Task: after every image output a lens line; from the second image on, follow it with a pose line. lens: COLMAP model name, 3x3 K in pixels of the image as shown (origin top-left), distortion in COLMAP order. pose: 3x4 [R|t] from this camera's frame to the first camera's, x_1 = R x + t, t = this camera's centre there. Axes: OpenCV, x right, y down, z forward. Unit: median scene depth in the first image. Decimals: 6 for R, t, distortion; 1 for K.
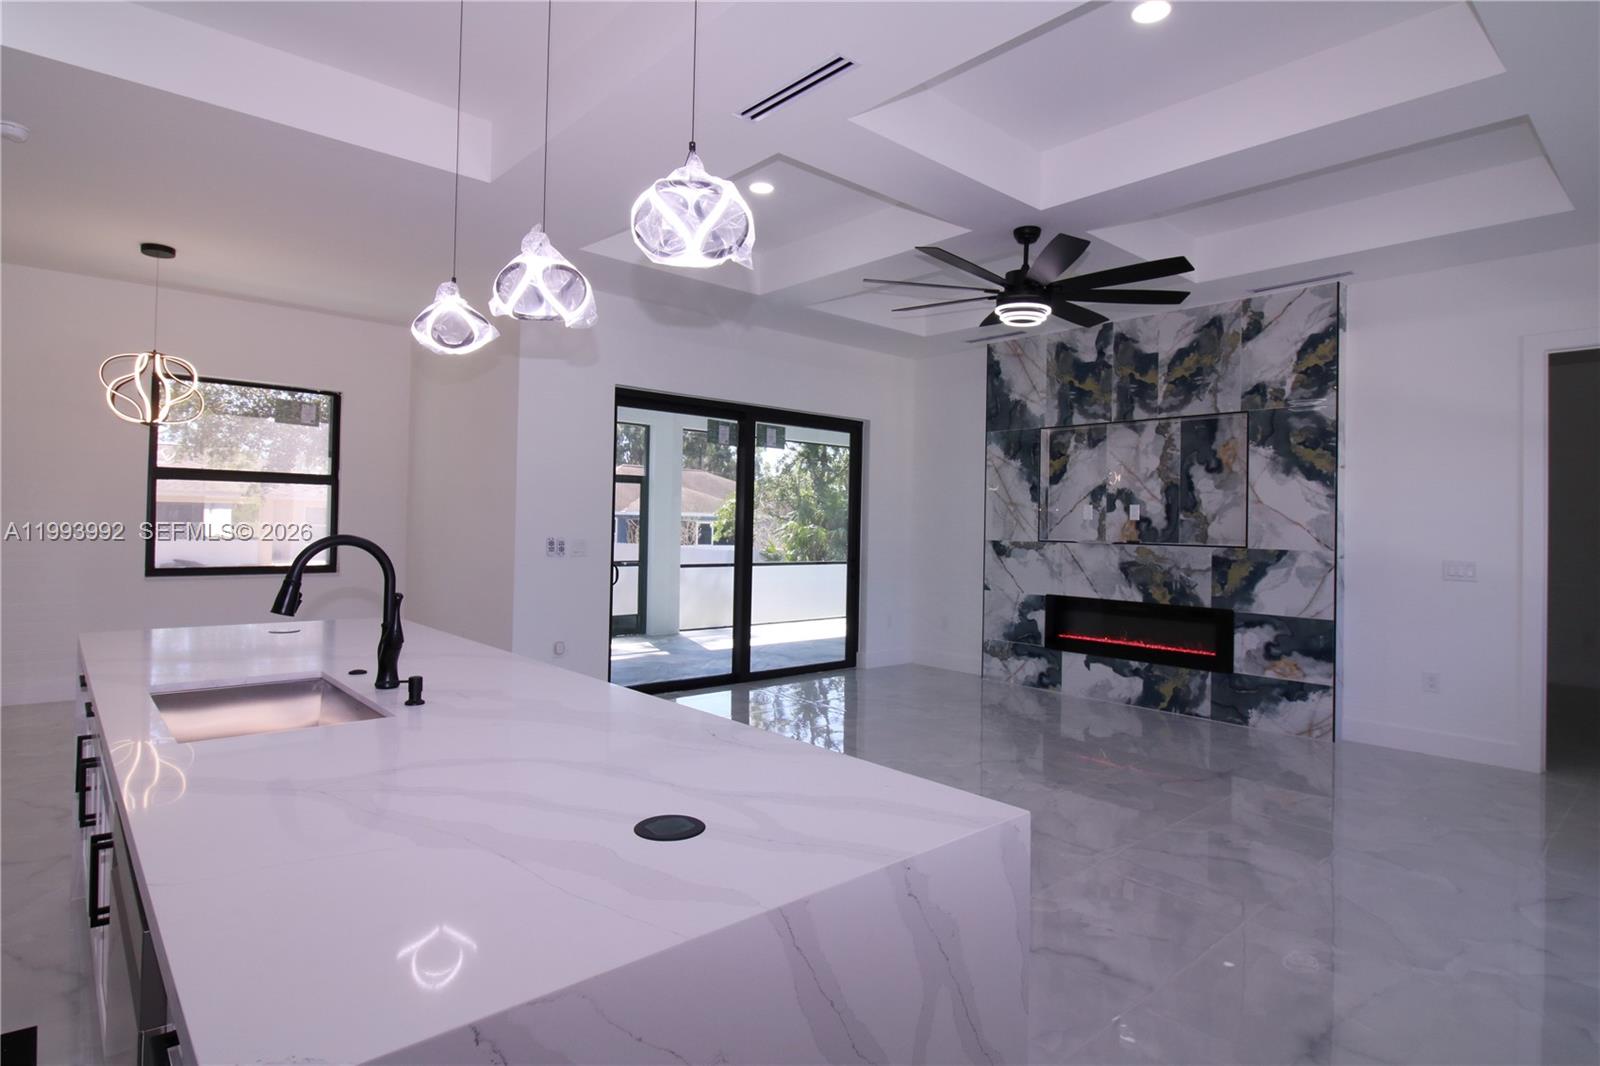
lens RADIAL K [[841.5, 0, 808.7], [0, 841.5, 512.7], [0, 0, 1]] dist [0.003708, -0.012297]
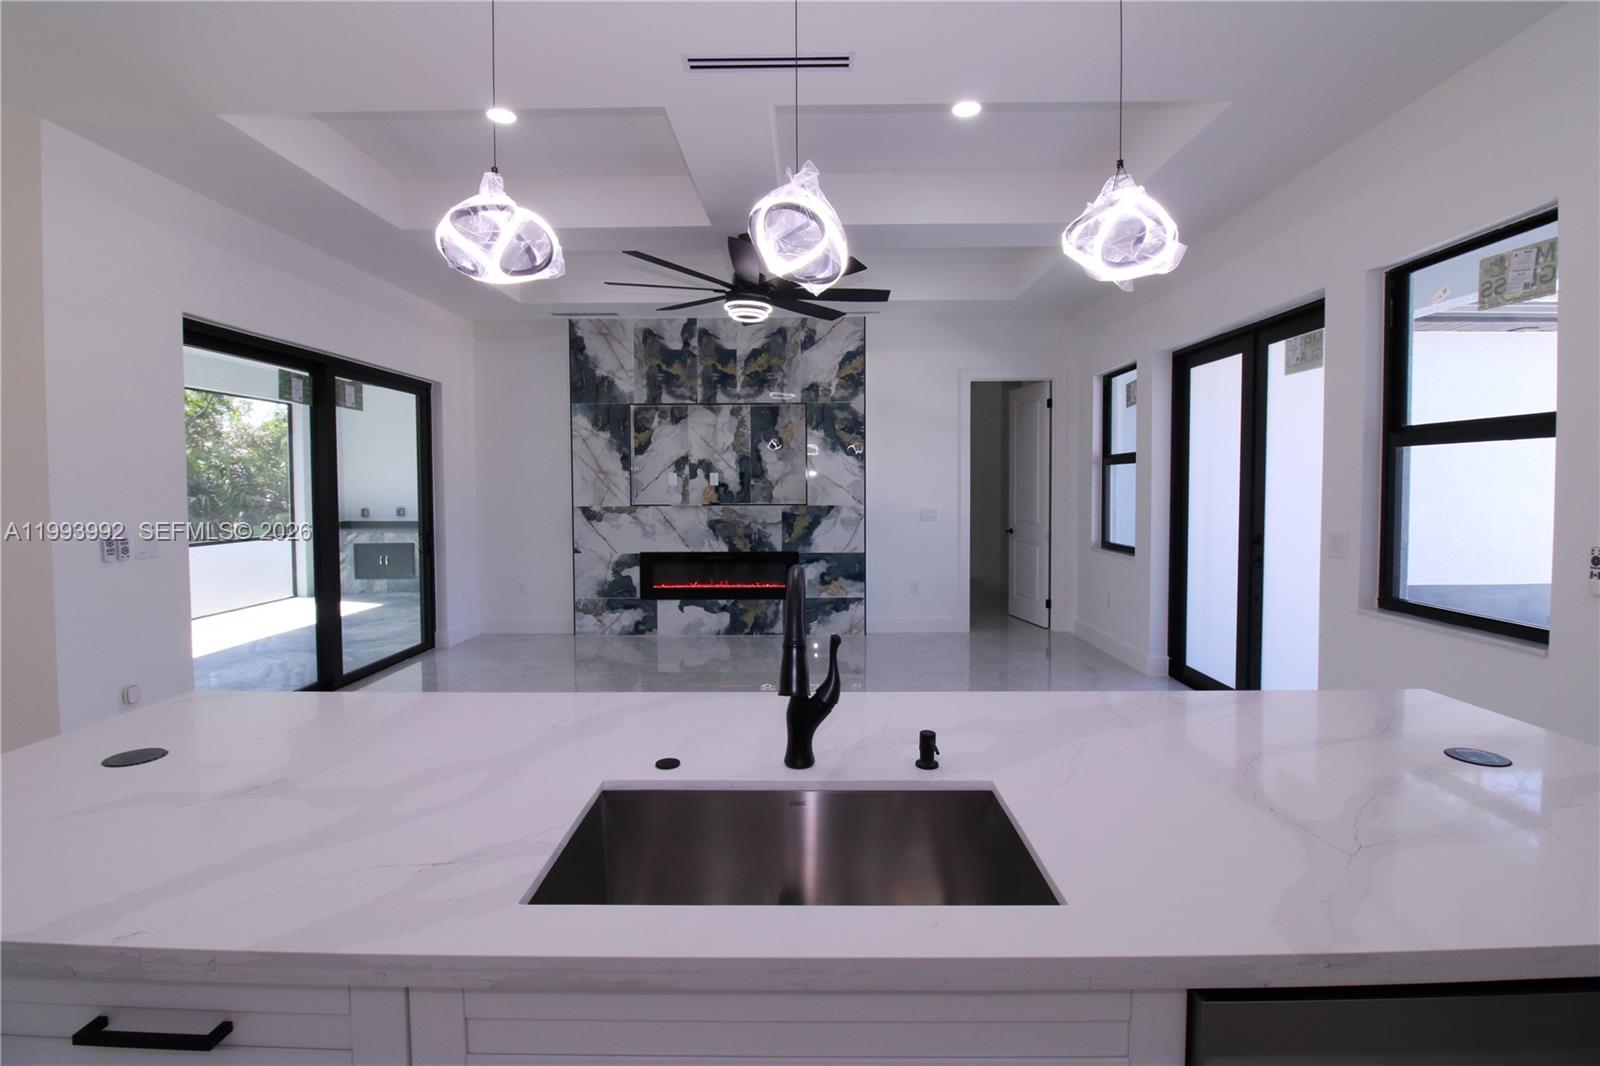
lens RADIAL K [[733.2, 0, 803.6], [0, 733.2, 514.3], [0, 0, 1]] dist [-0.004924, -0.007555]
pose [[0.679039, -0.052007, 0.732258, -0.313826], [0.007323, 0.997918, 0.064083, -0.016948], [-0.734065, -0.038153, 0.678006, 0.186832]]
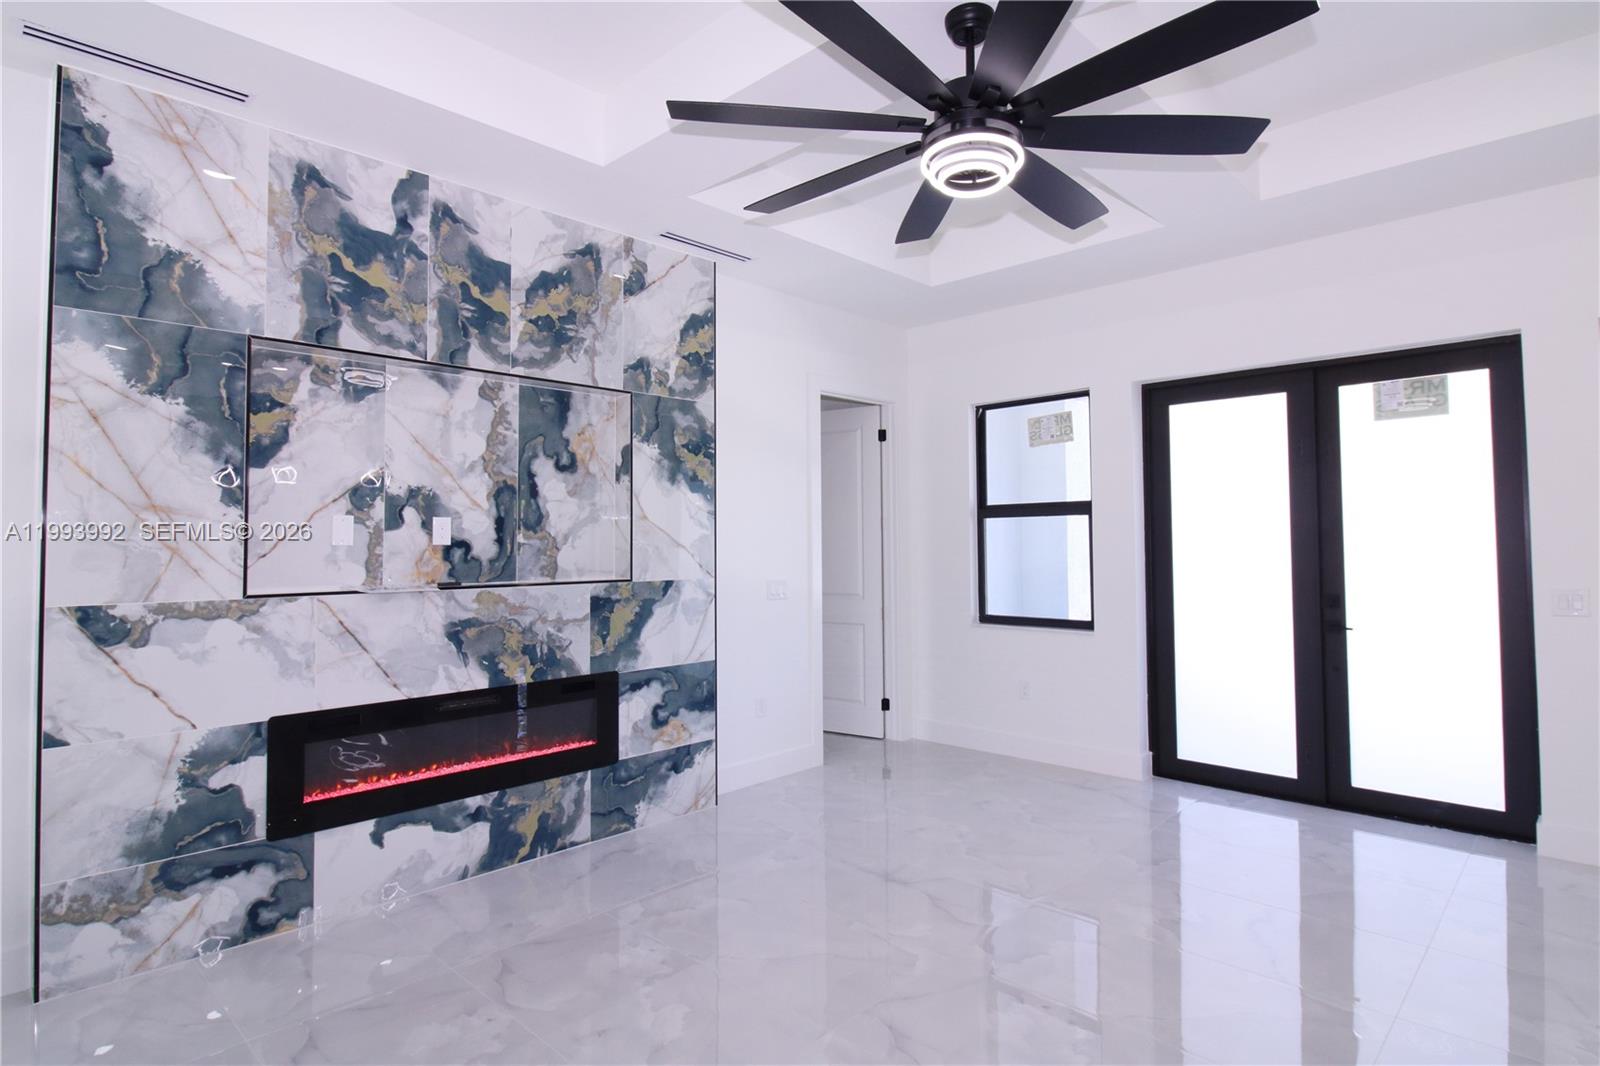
lens RADIAL K [[841.5, 0, 806.7], [0, 841.5, 512.0], [0, 0, 1]] dist [0.003708, -0.012297]
pose [[-0.069571, 0.017547, 0.997423, -0.191735], [-0.008837, 0.999795, -0.018205, -0.004993], [-0.997538, -0.010081, -0.069401, 0.818934]]
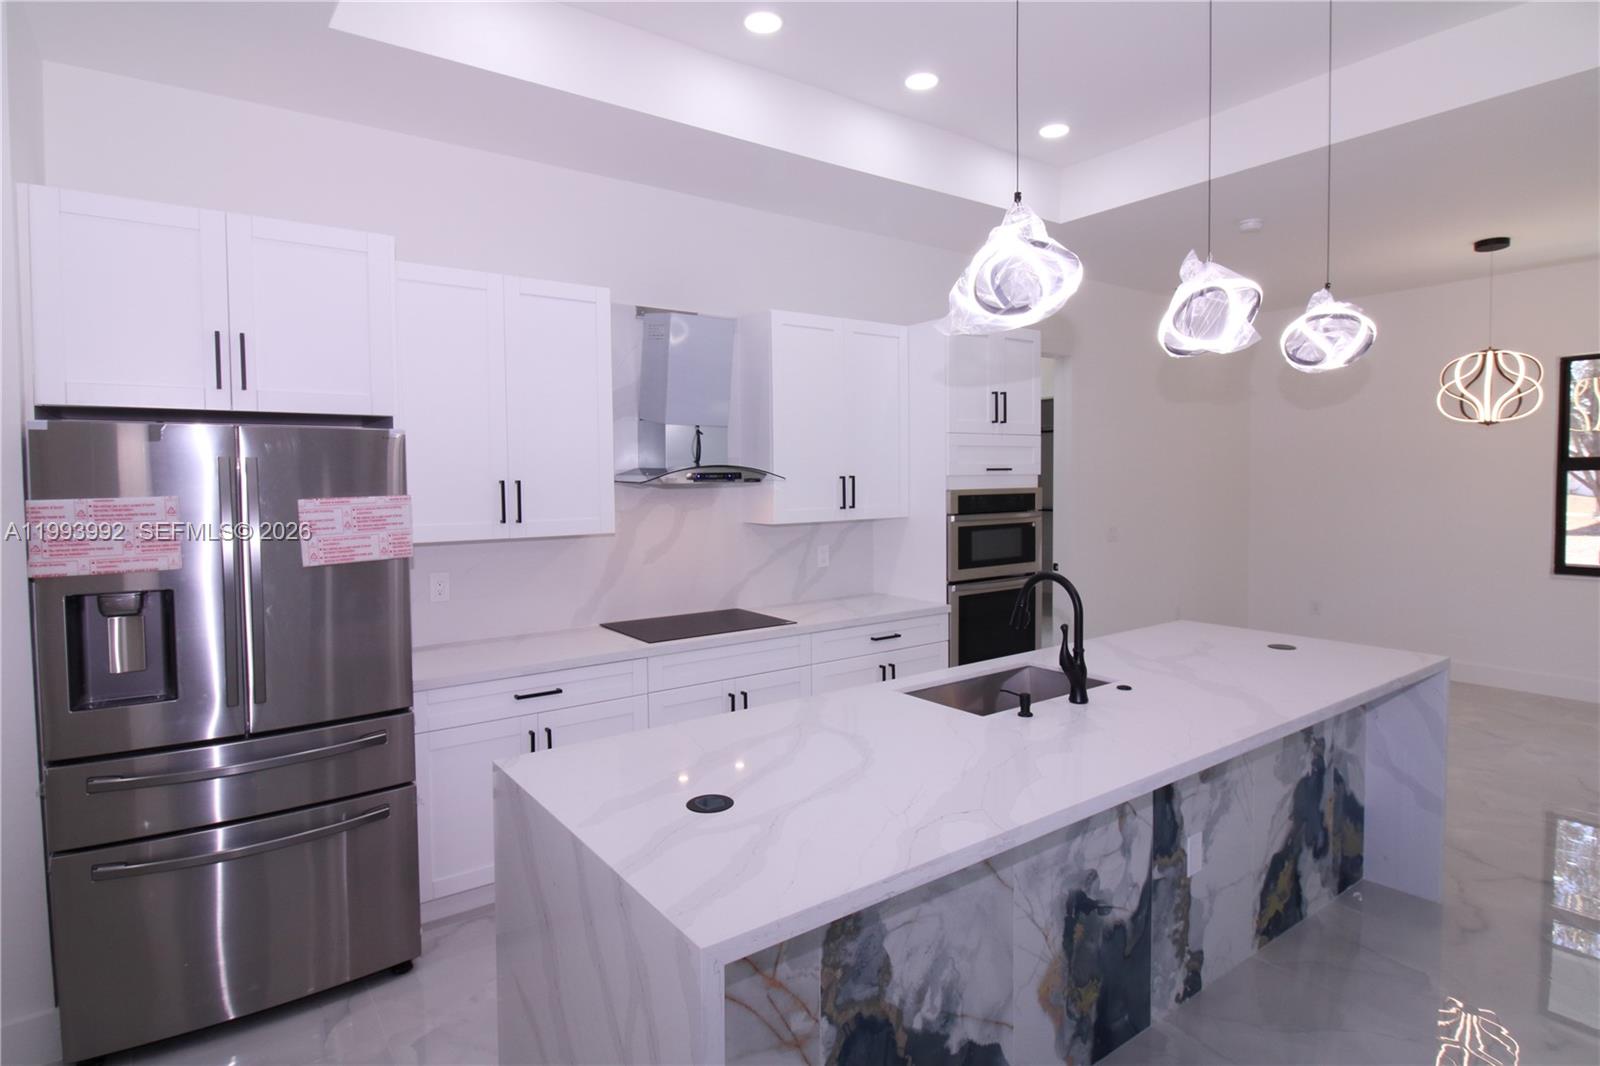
lens RADIAL K [[846.1, 0, 804.4], [0, 846.1, 511.9], [0, 0, 1]] dist [0.002629, -0.010364]
pose [[-0.105000, 0.022690, -0.994213, 0.237645], [0.022597, 0.999536, 0.020425, -0.031328], [0.994215, -0.020322, -0.105464, 0.244009]]
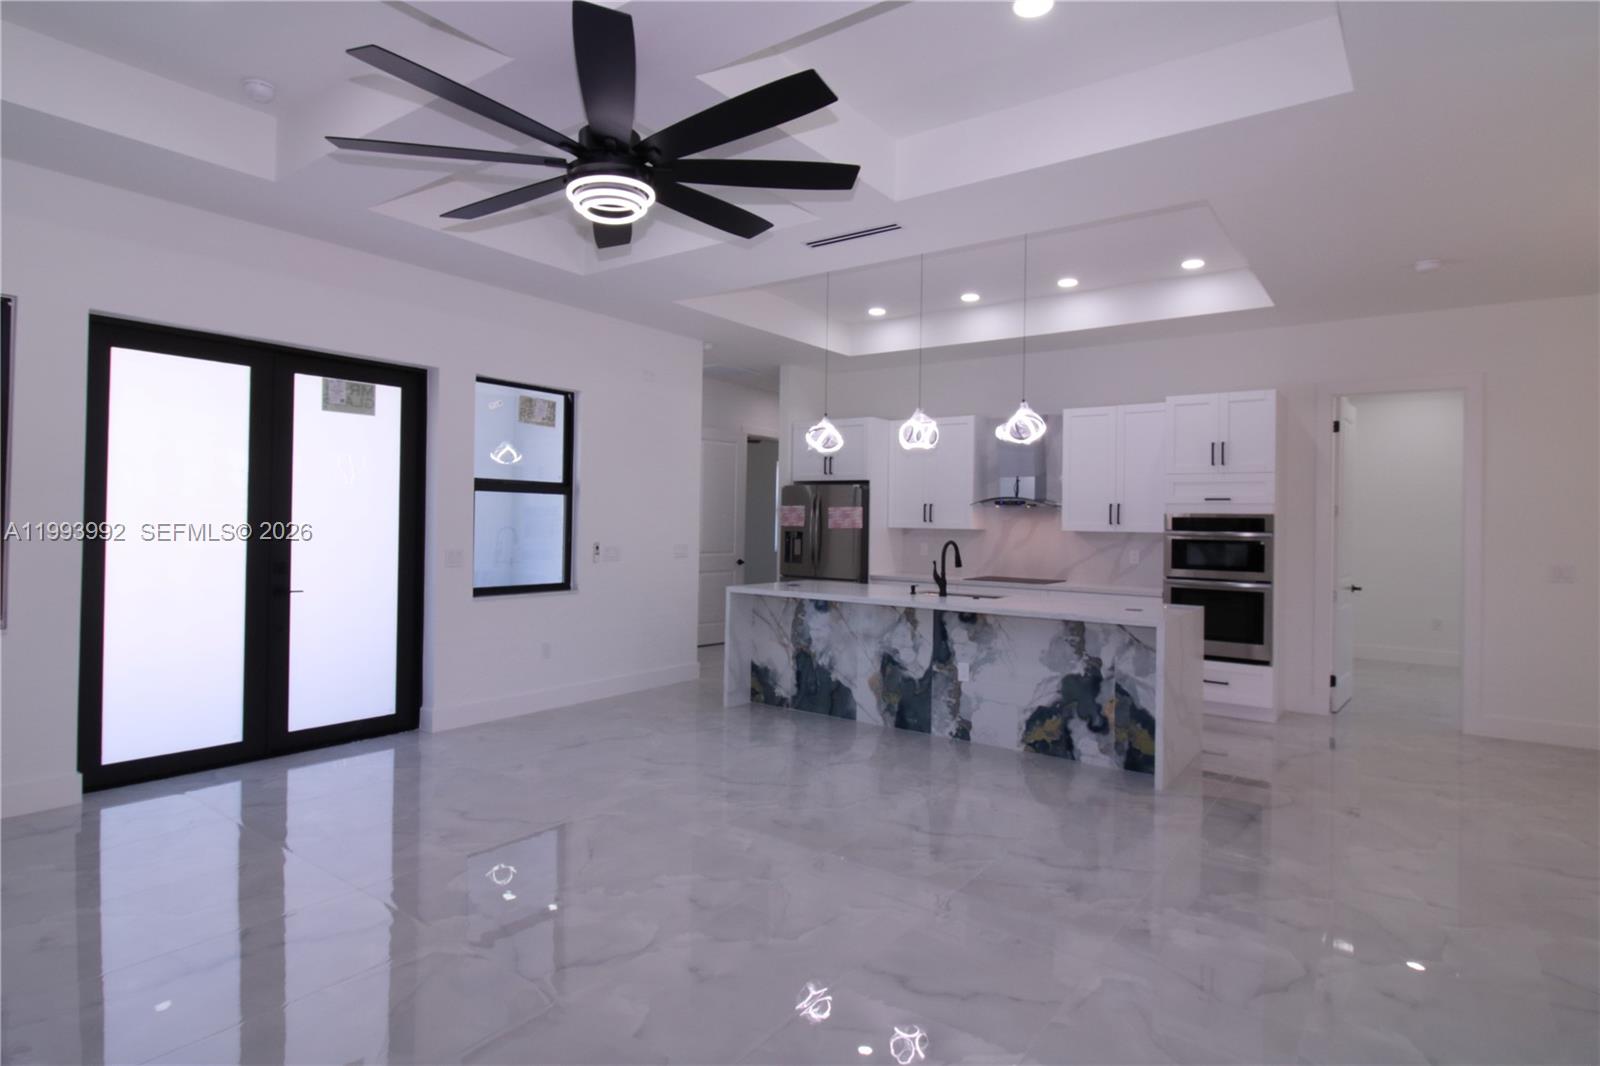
lens RADIAL K [[846.1, 0, 806.4], [0, 846.1, 516.0], [0, 0, 1]] dist [0.002629, -0.010364]
pose [[-0.978329, -0.036660, -0.203783, 0.165489], [-0.032724, 0.999208, -0.022652, 0.007303], [0.204452, -0.015493, -0.978754, 1.182738]]
